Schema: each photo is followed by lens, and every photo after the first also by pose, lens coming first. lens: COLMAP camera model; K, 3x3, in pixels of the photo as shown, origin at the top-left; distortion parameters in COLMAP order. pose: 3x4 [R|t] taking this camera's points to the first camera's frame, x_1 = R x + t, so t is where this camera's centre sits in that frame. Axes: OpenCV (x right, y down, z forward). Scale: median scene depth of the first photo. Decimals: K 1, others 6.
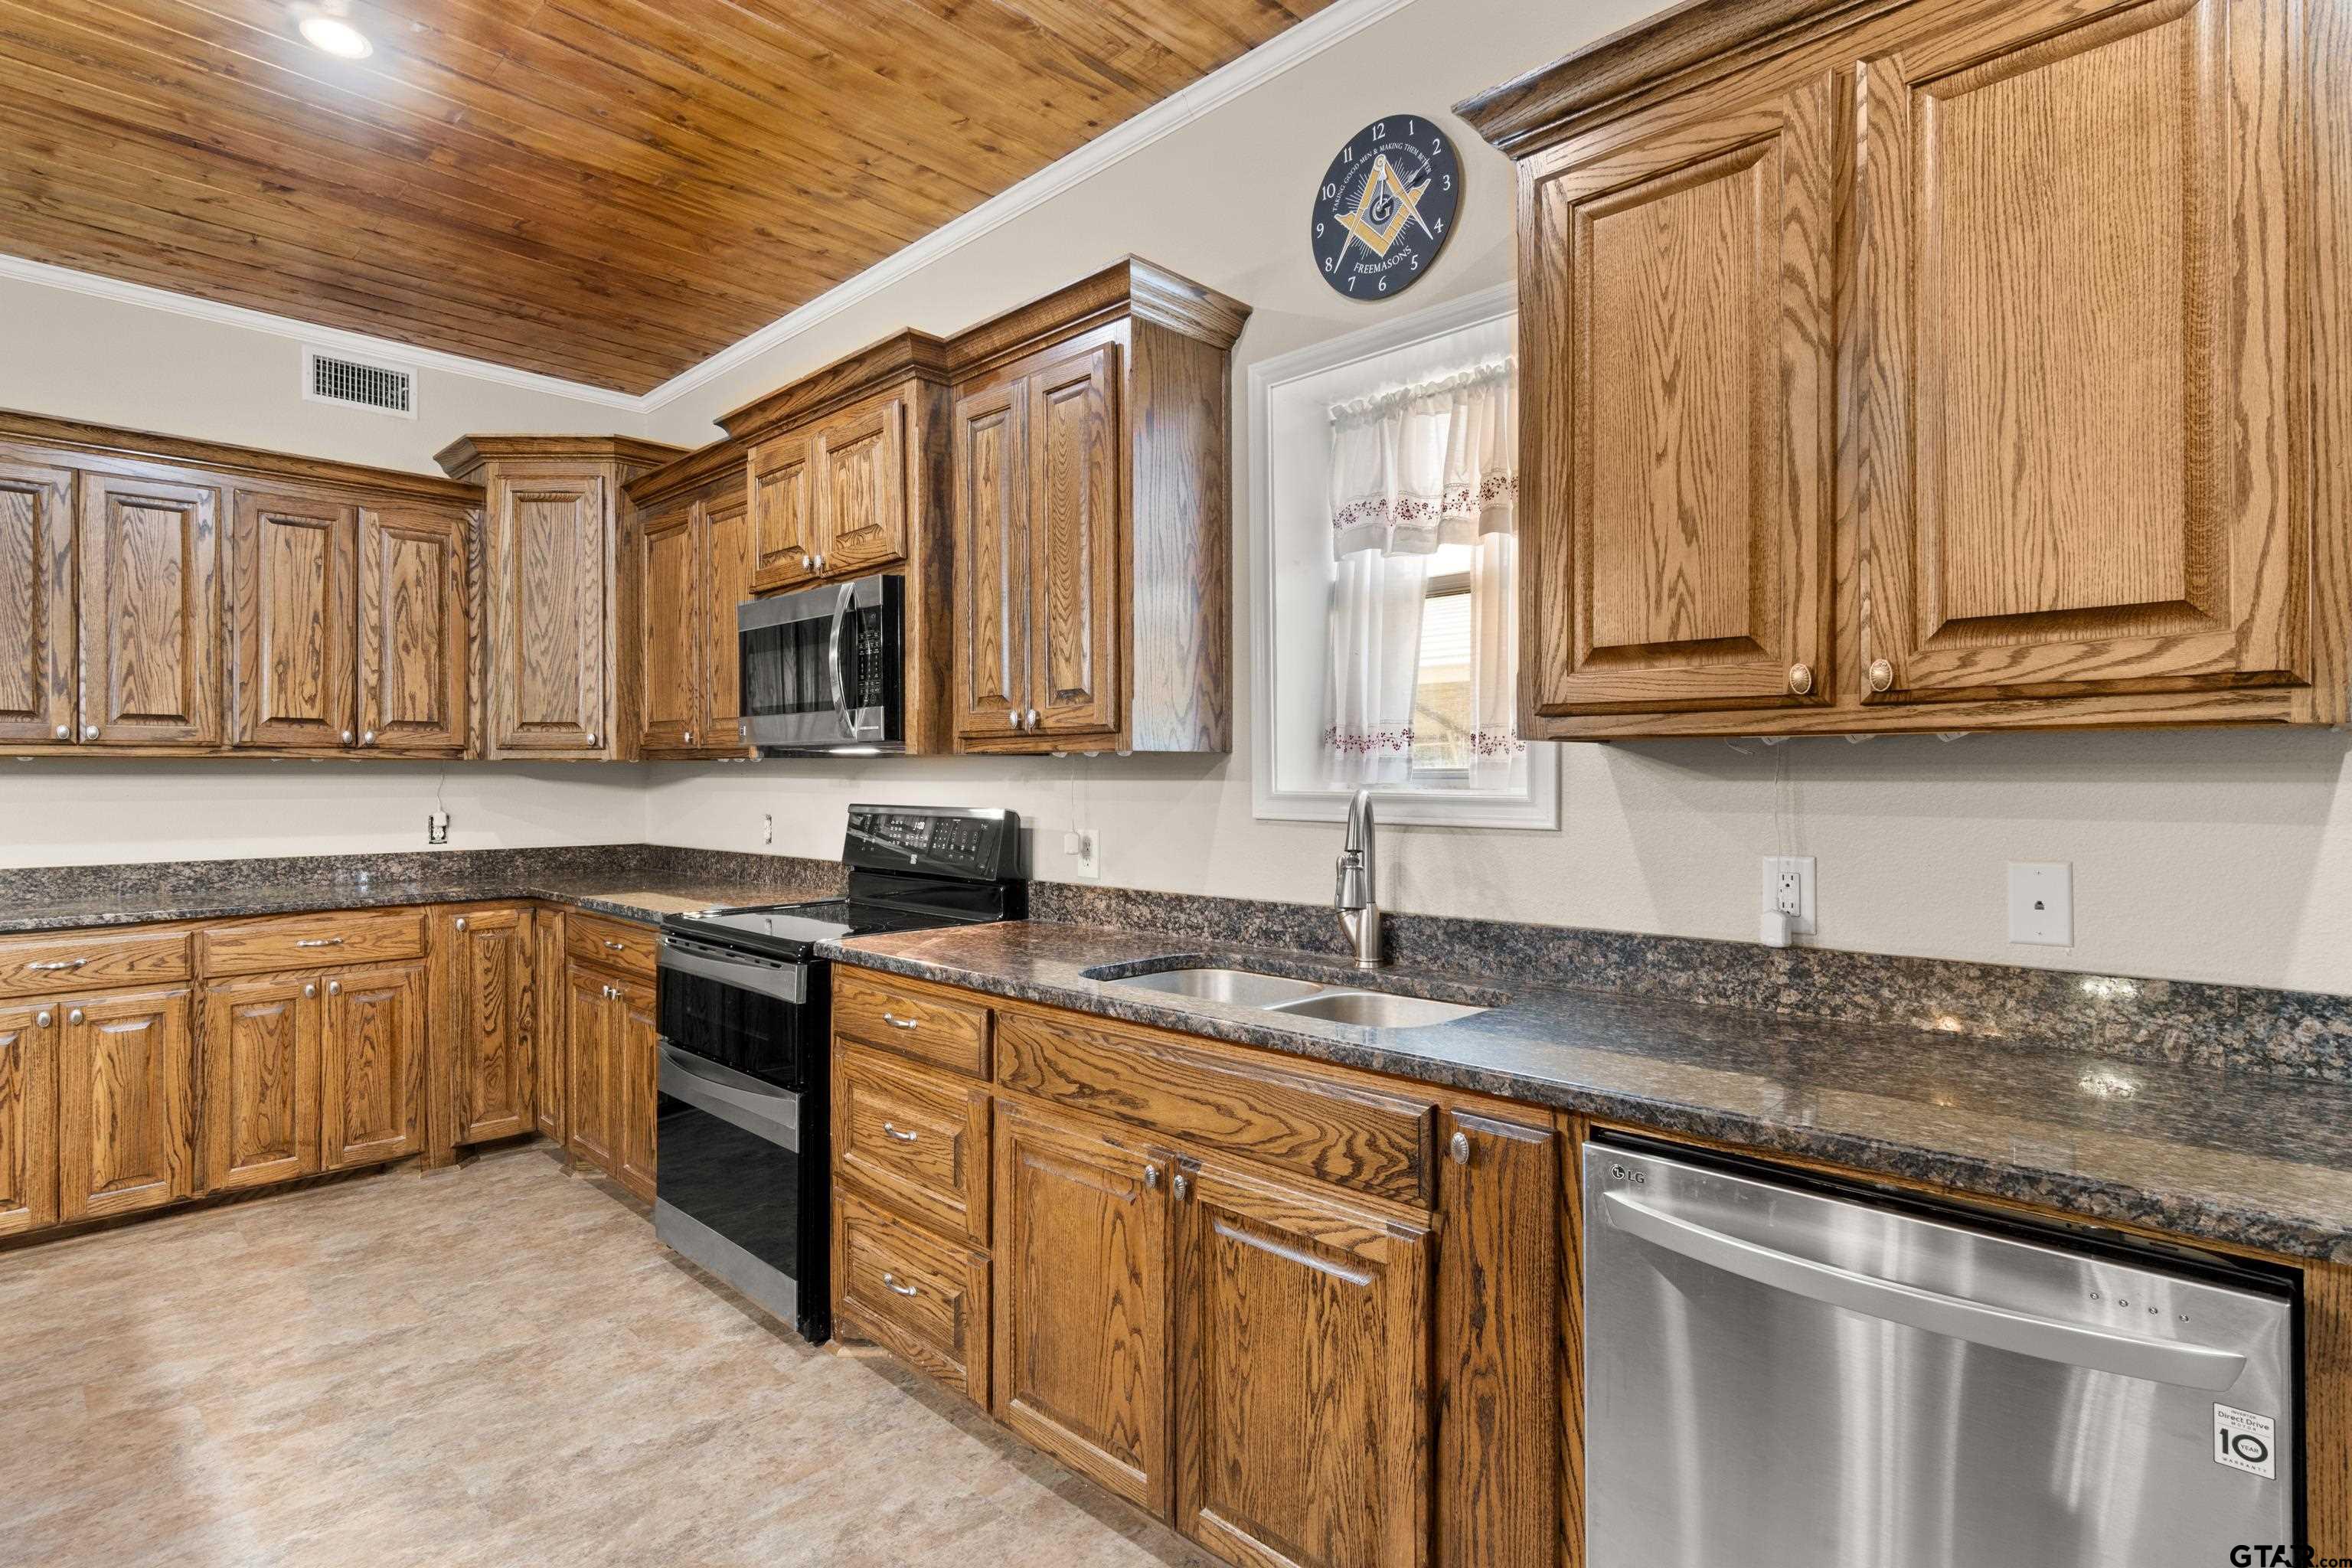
lens RADIAL K [[1121.7, 0, 1207.5], [0, 1121.7, 781.4], [0, 0, 1]] dist [0.001482, -0.008302]
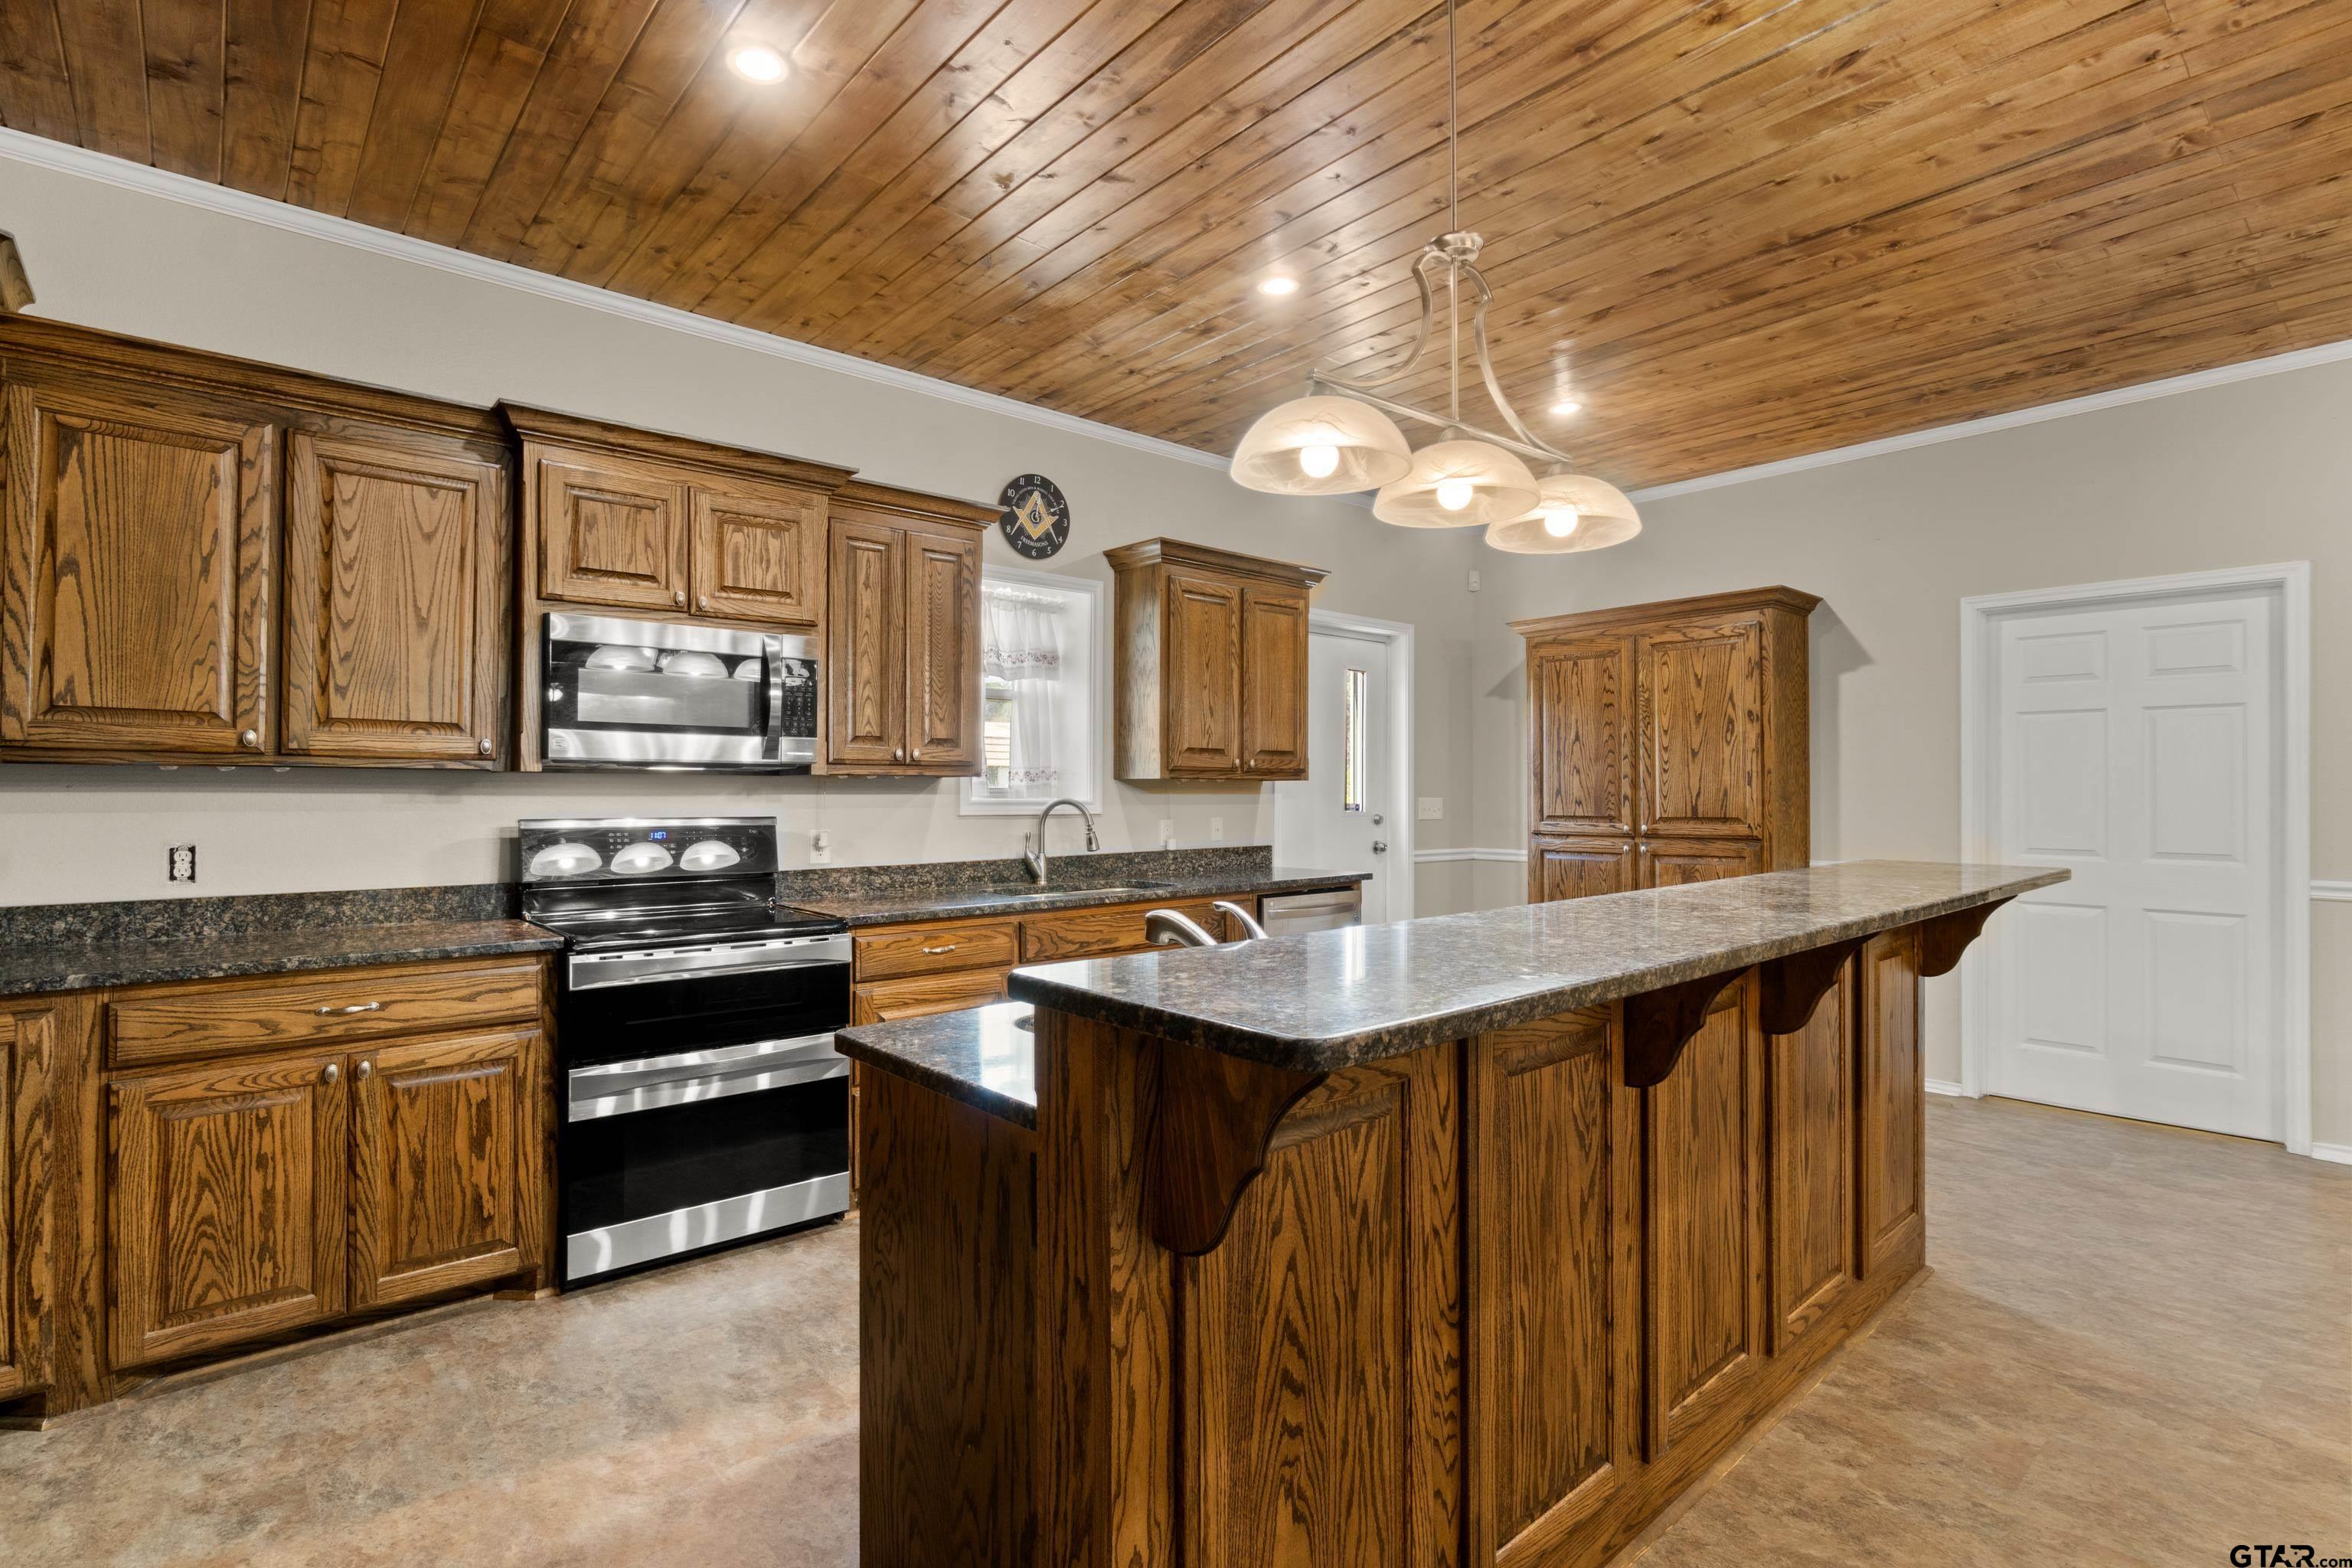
lens RADIAL K [[1121.7, 0, 1155.1], [0, 1121.7, 771.8], [0, 0, 1]] dist [0.001482, -0.008302]
pose [[0.116988, 0.018178, 0.992967, -1.628848], [0.001566, 0.999828, -0.018488, -0.002528], [-0.993132, 0.003718, 0.116939, 0.476037]]
